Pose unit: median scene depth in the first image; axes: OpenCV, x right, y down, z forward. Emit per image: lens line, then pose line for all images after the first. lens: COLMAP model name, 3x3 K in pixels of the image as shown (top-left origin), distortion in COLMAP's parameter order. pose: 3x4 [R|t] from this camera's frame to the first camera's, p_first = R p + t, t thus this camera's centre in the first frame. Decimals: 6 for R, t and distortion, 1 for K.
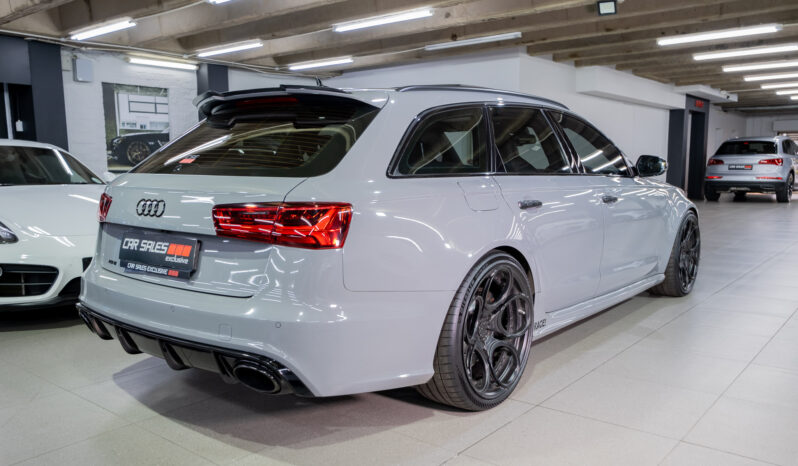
lens RADIAL K [[647.5, 0, 399.0], [0, 647.5, 233.0], [0, 0, 1]] dist [0.048242, 0.000126]
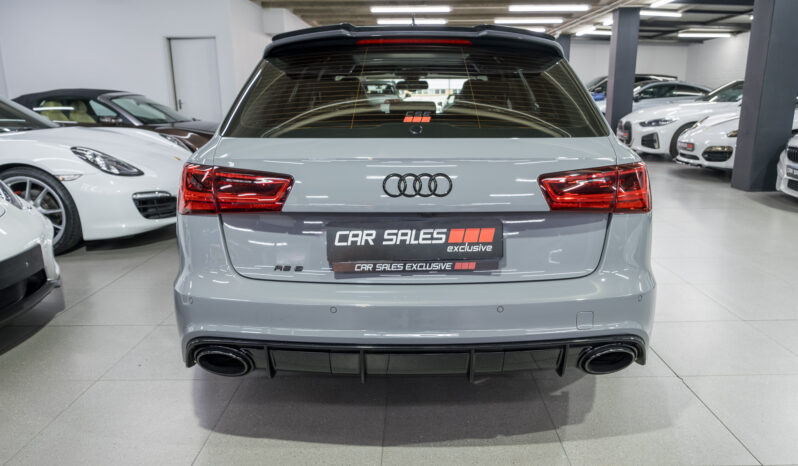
lens RADIAL K [[596.8, 0, 399.0], [0, 596.8, 233.0], [0, 0, 1]] dist [0.002907, 0.000325]
pose [[0.766341, -0.146419, 0.625526, -0.831968], [0.074438, 0.987361, 0.139919, -0.081627], [-0.638107, -0.060663, 0.767554, 0.493757]]
